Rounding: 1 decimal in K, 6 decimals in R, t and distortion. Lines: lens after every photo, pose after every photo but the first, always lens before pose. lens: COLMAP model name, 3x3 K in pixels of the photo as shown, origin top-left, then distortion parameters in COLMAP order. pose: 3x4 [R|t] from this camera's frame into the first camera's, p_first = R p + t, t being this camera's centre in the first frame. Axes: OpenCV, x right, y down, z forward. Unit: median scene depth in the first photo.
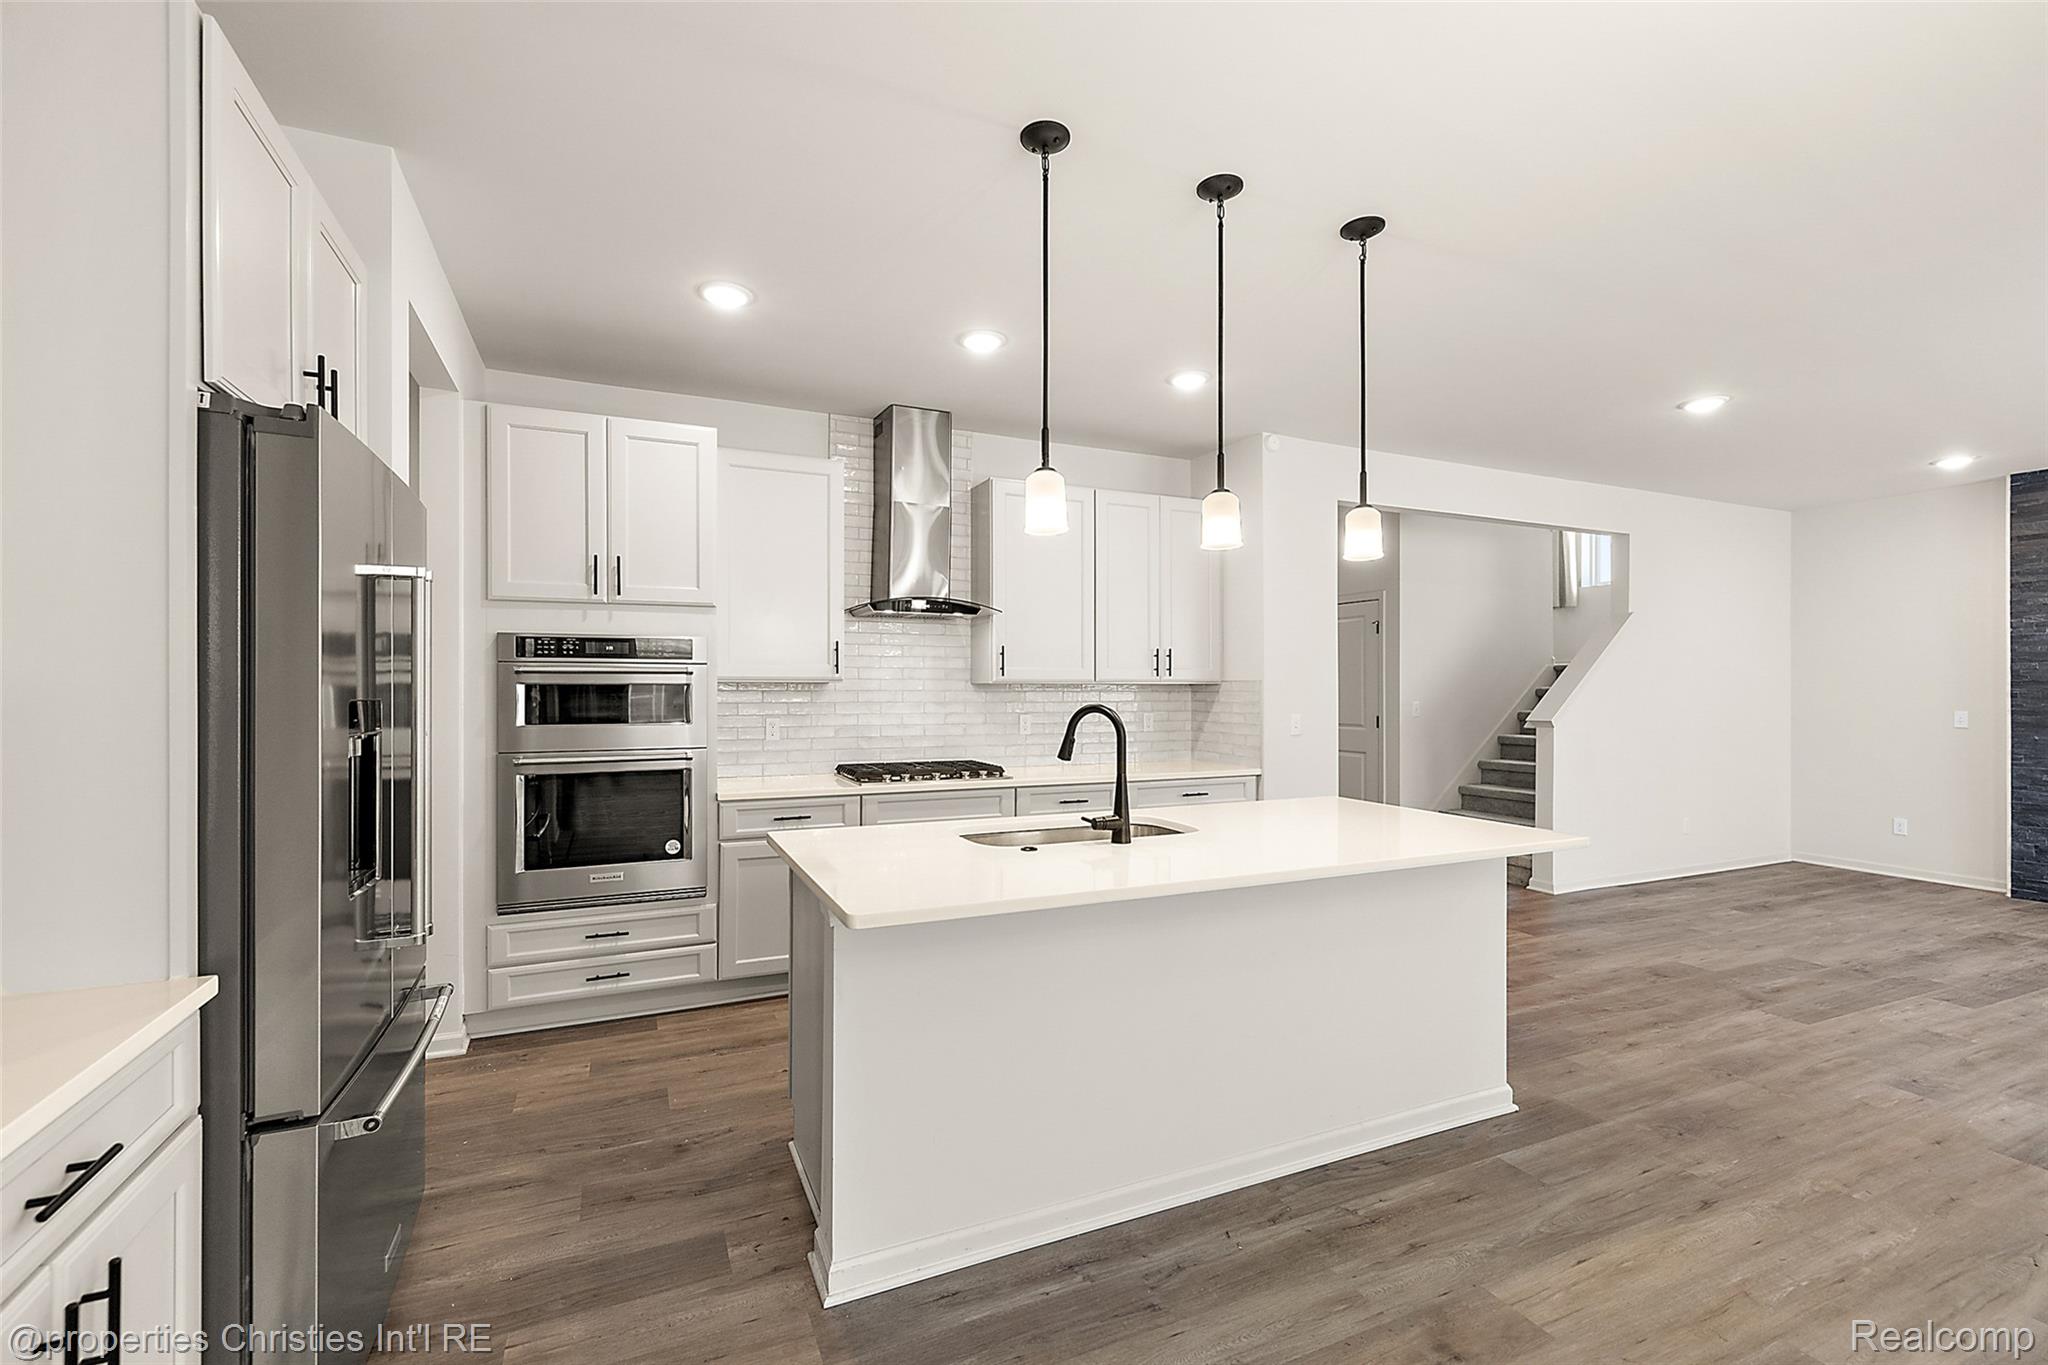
lens RADIAL K [[876.0, 0, 1001.9], [0, 876.0, 683.0], [0, 0, 1]] dist [-0.000170, 0.000234]
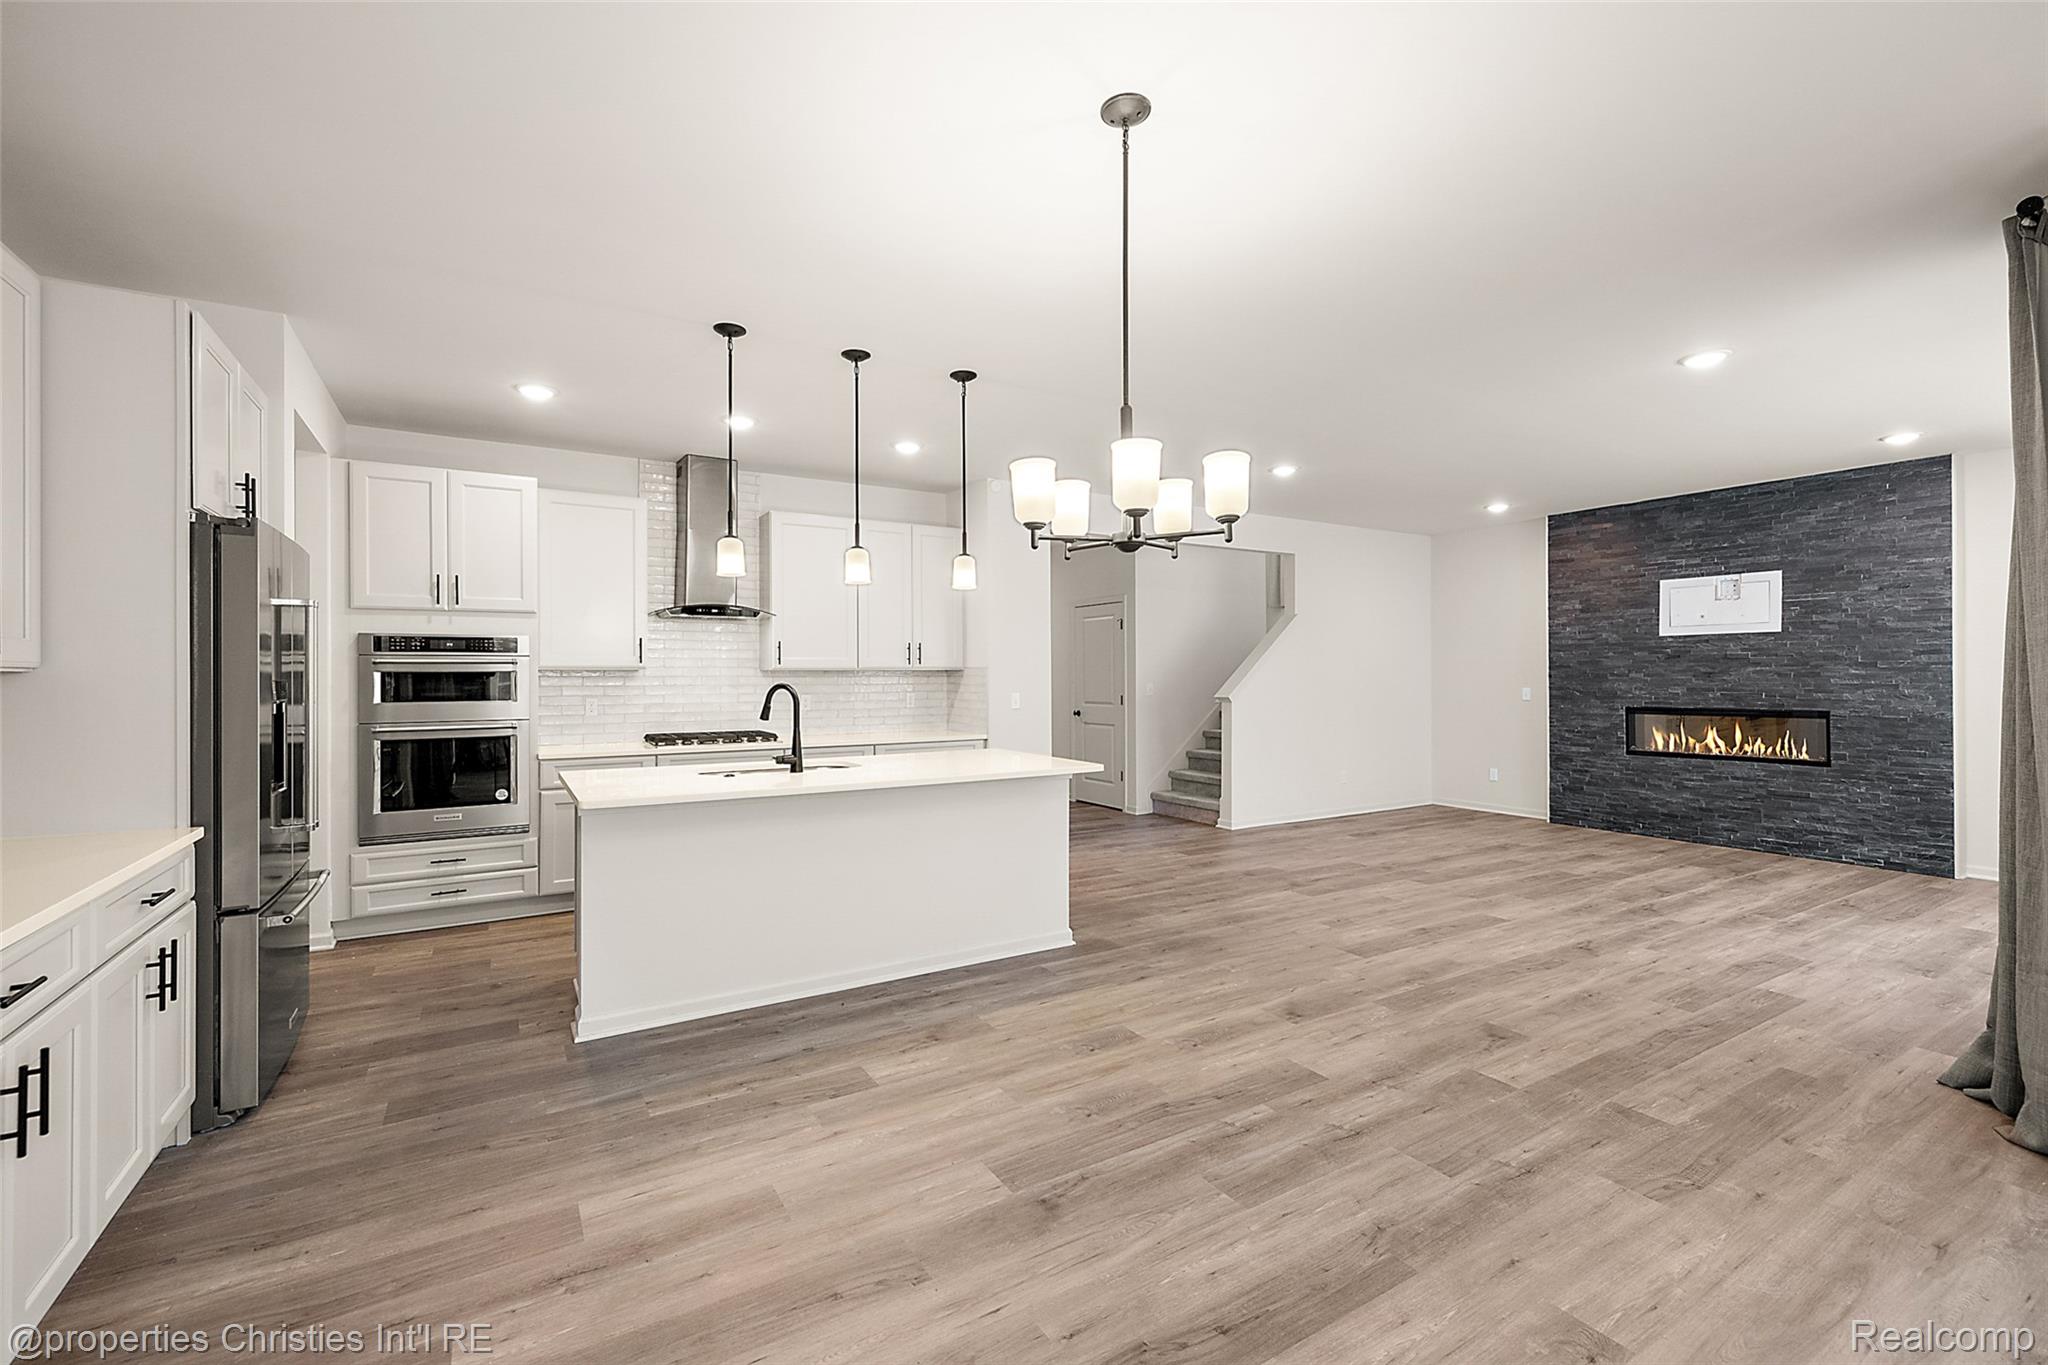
lens RADIAL K [[876.0, 0, 1008.5], [0, 876.0, 666.7], [0, 0, 1]] dist [-0.000170, 0.000234]
pose [[0.992395, -0.003801, 0.123035, 0.233340], [0.004335, 0.999982, -0.004077, 0.002829], [-0.123018, 0.004579, 0.992394, -0.428871]]
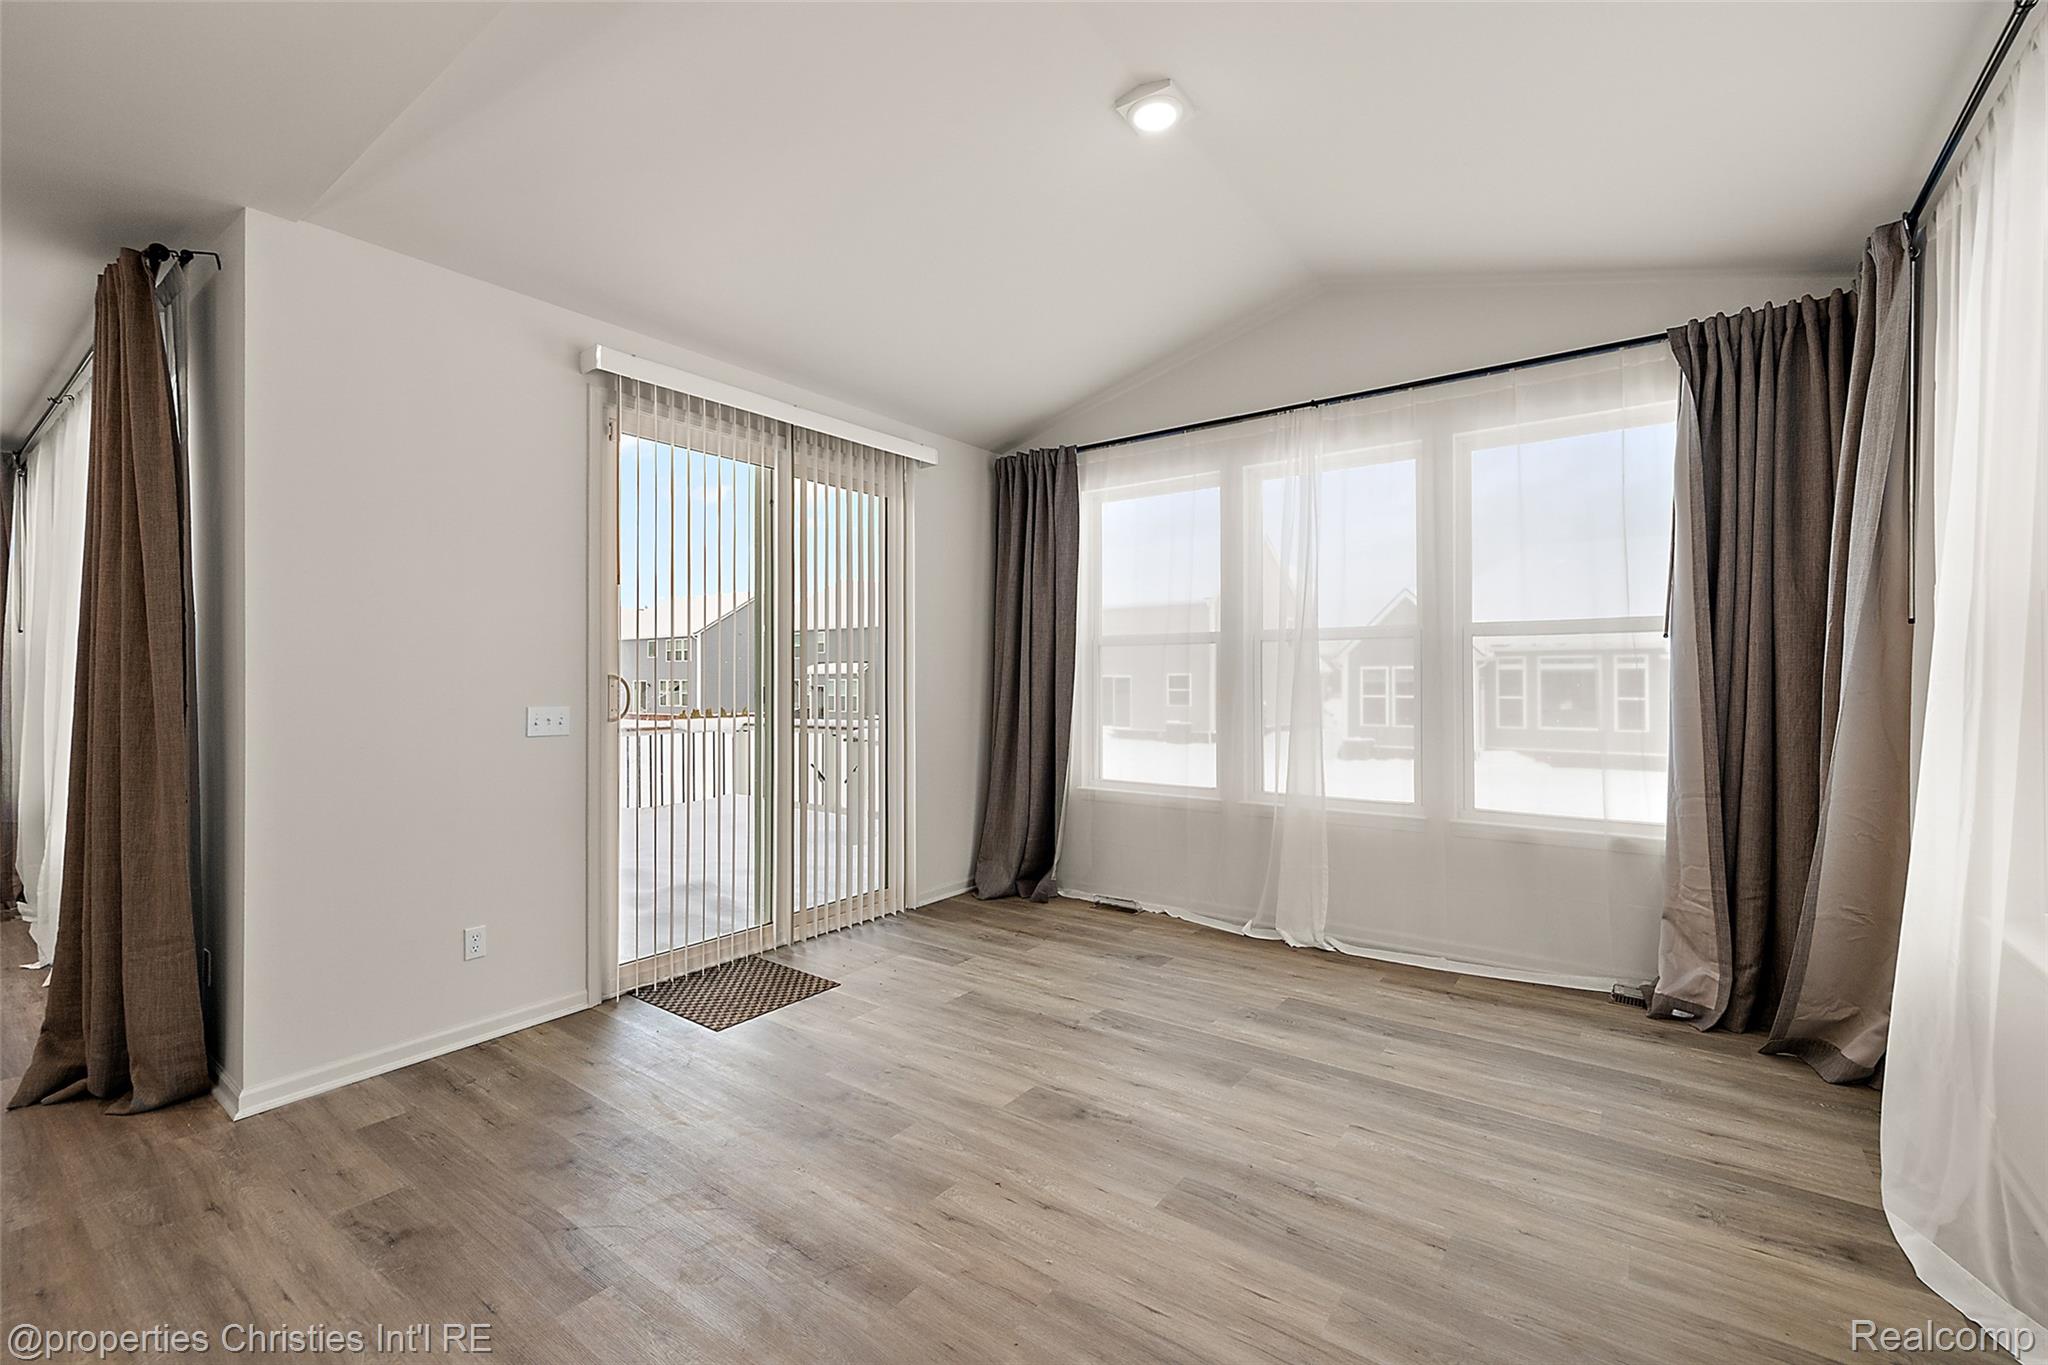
lens RADIAL K [[876.0, 0, 997.8], [0, 876.0, 671.8], [0, 0, 1]] dist [-0.000170, 0.000234]
pose [[-0.487418, 0.002803, 0.873164, 0.091670], [-0.005829, 0.999962, -0.006464, 0.006507], [-0.873149, -0.008240, -0.487383, -0.095996]]
